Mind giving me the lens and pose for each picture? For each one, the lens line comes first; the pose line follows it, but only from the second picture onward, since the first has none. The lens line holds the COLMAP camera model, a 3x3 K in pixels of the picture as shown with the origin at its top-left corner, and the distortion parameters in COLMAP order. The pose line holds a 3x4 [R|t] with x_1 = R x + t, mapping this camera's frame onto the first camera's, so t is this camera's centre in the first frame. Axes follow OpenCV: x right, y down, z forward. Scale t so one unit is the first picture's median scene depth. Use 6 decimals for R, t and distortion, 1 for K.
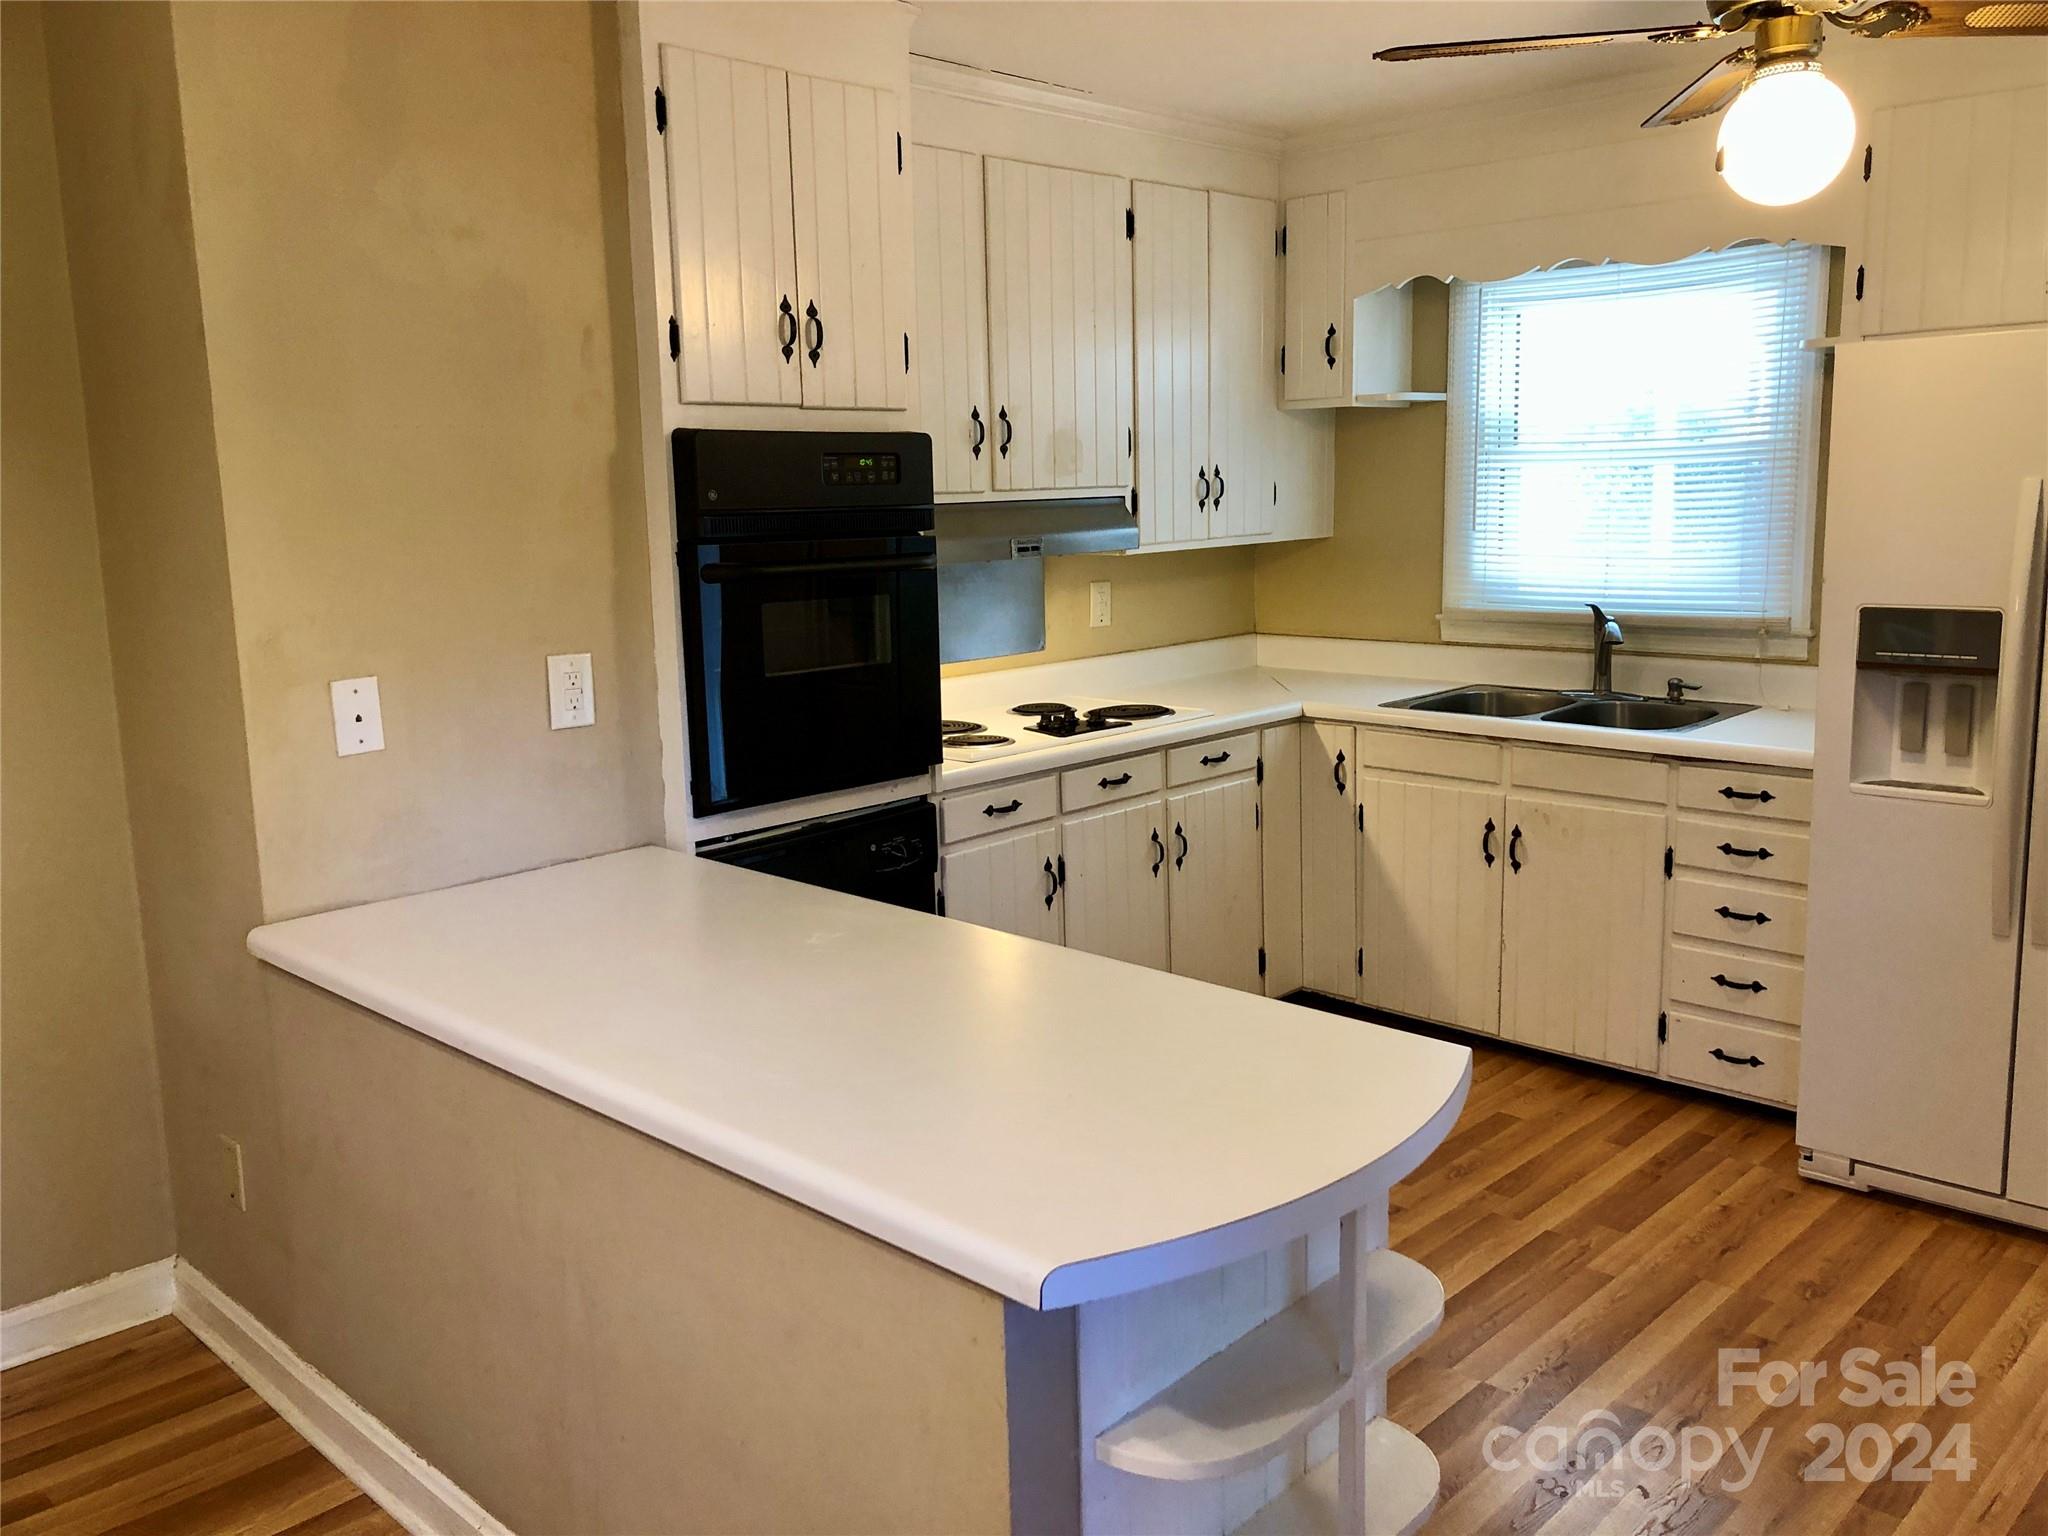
lens RADIAL K [[1647.5, 0, 1060.5], [0, 1647.5, 767.2], [0, 0, 1]] dist [0.048429, -0.049446]
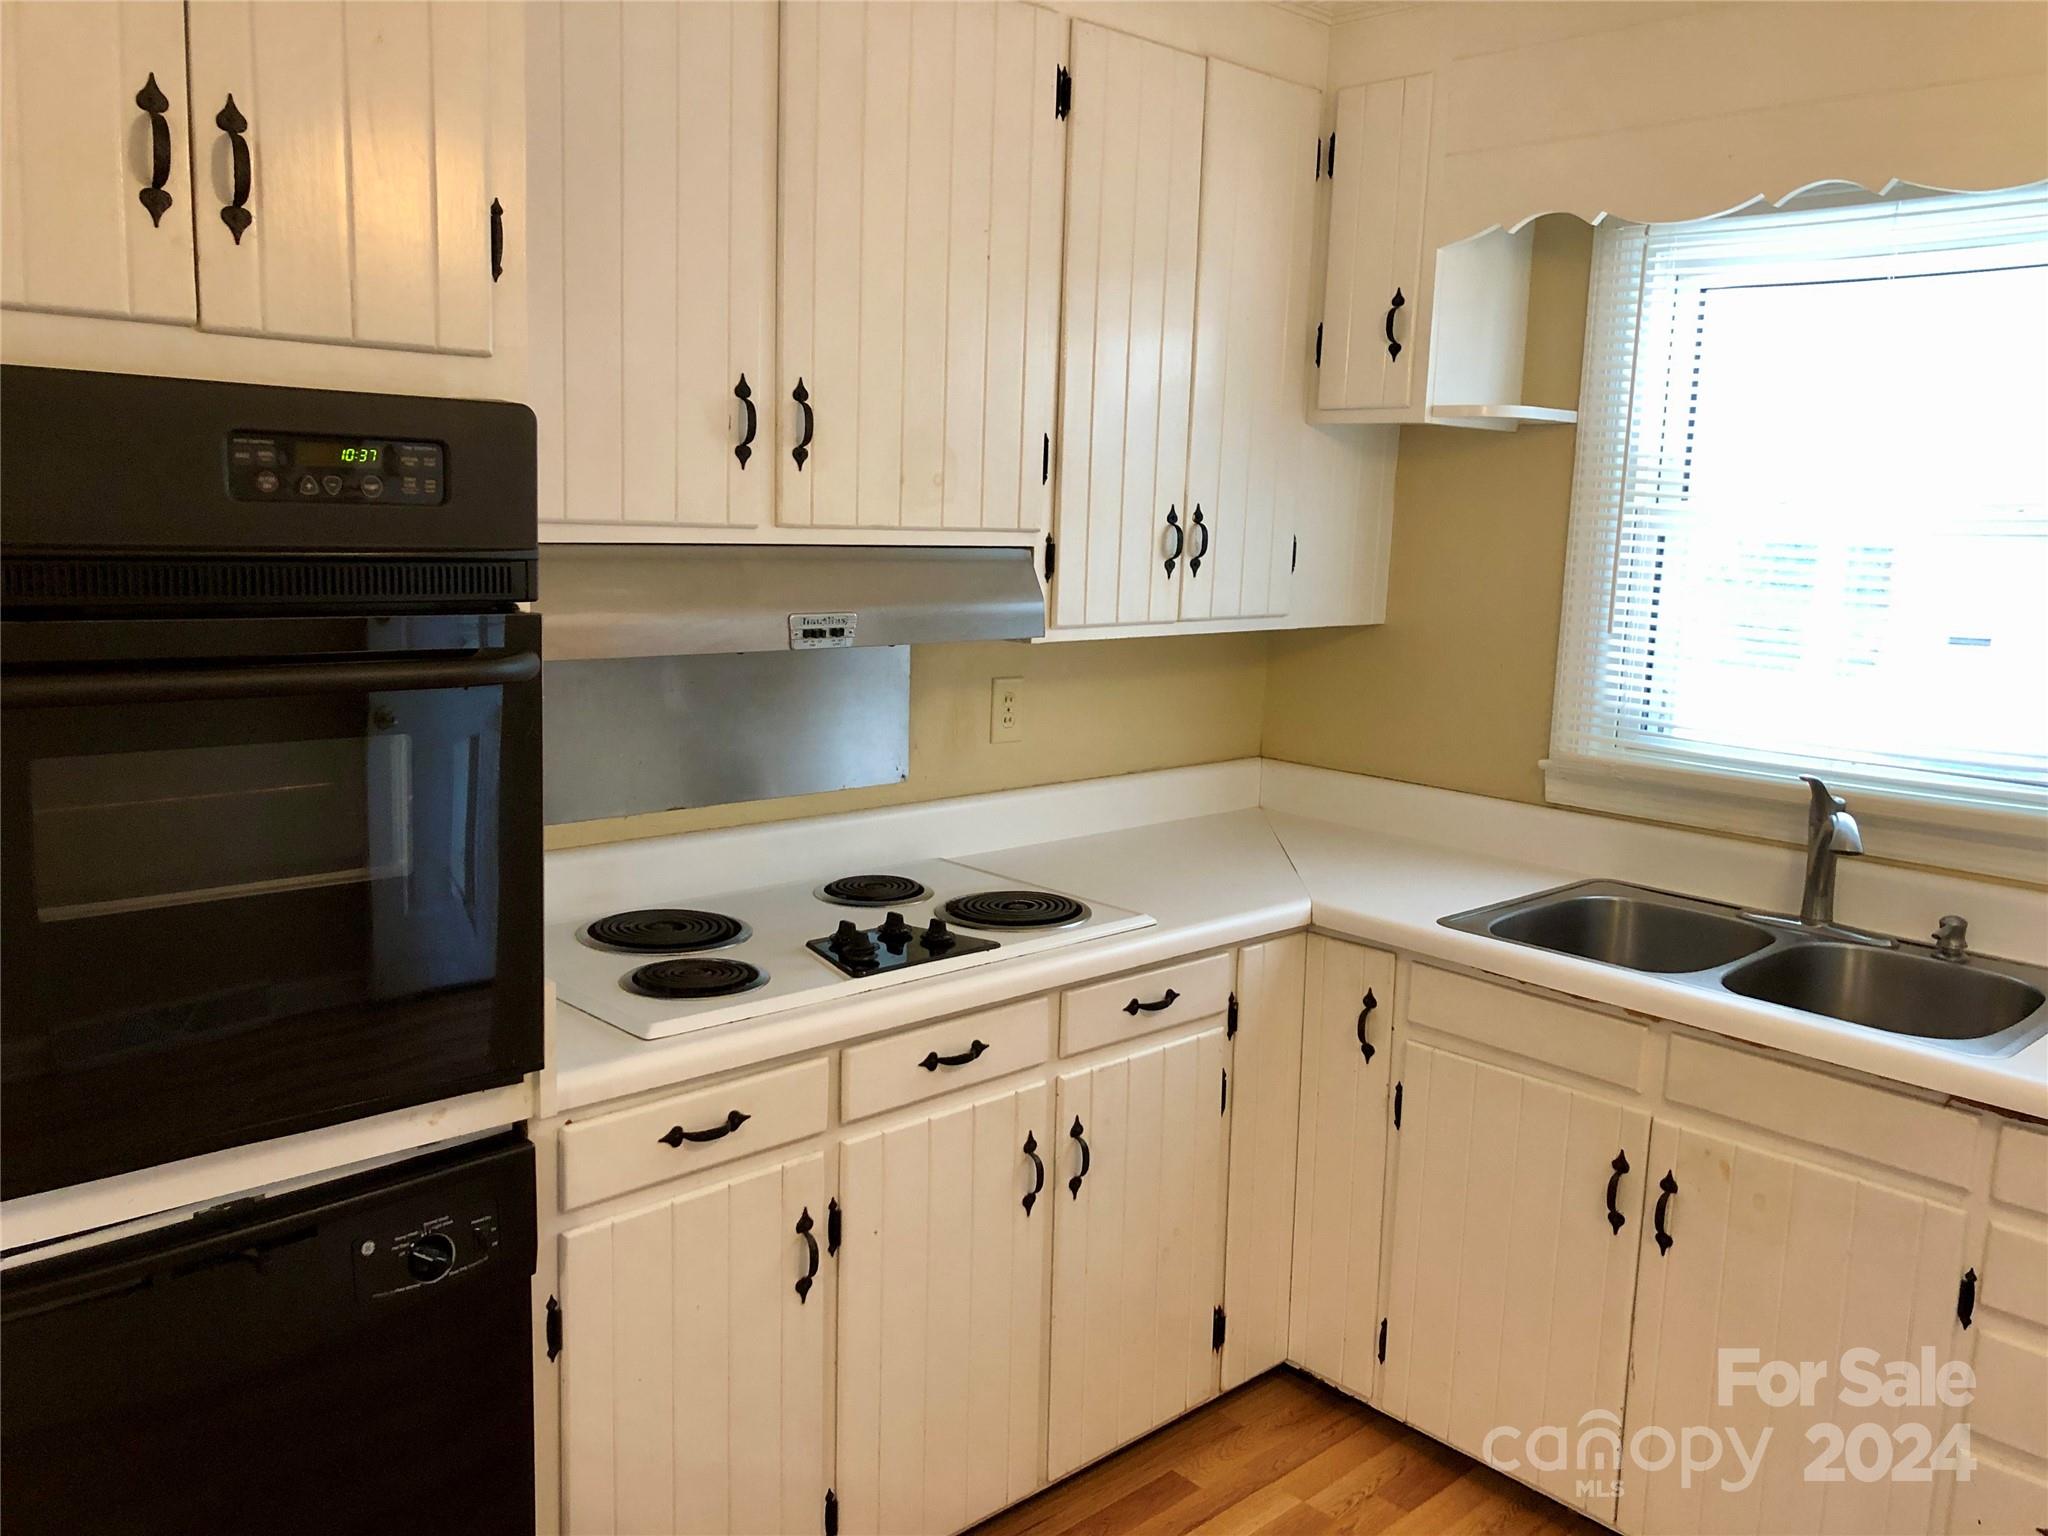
lens RADIAL K [[1647.5, 0, 1069.2], [0, 1647.5, 760.8], [0, 0, 1]] dist [0.048429, -0.049446]
pose [[0.997371, 0.063175, -0.035489, 0.090800], [-0.063840, 0.997799, -0.017926, -0.089029], [0.034278, 0.020144, 0.999209, 0.466031]]
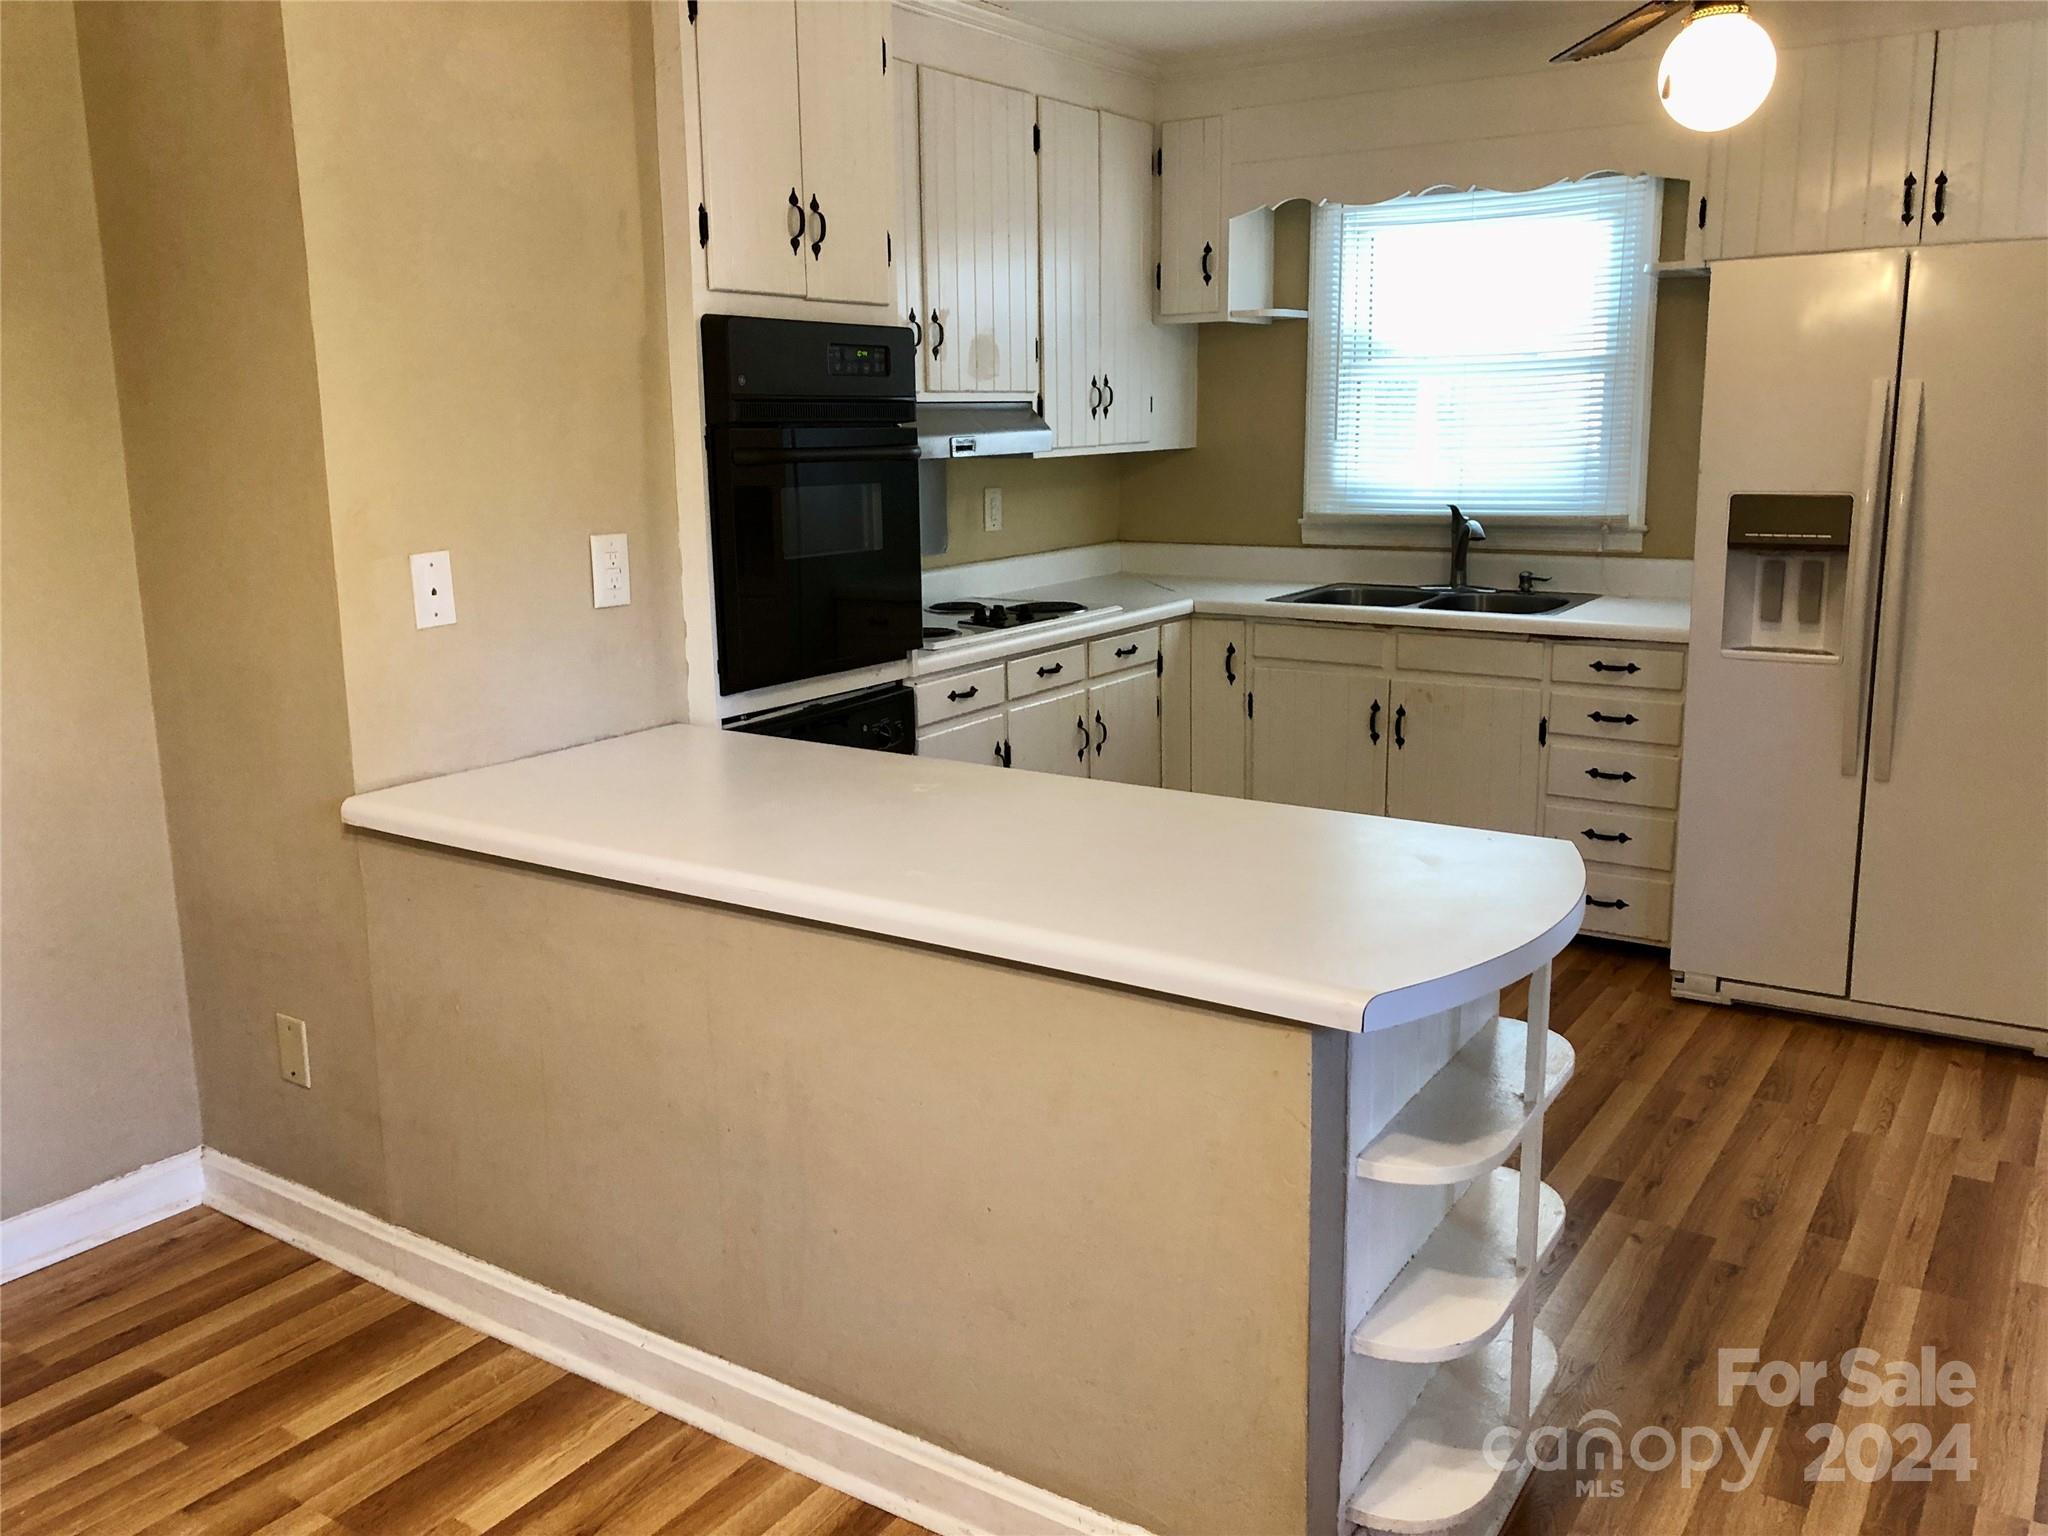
lens RADIAL K [[1647.5, 0, 1025.2], [0, 1647.5, 761.3], [0, 0, 1]] dist [0.048429, -0.049446]
pose [[0.985078, -0.026777, 0.170011, -0.173397], [0.021886, 0.999293, 0.030577, 0.036549], [-0.170709, -0.026400, 0.984968, -0.044027]]
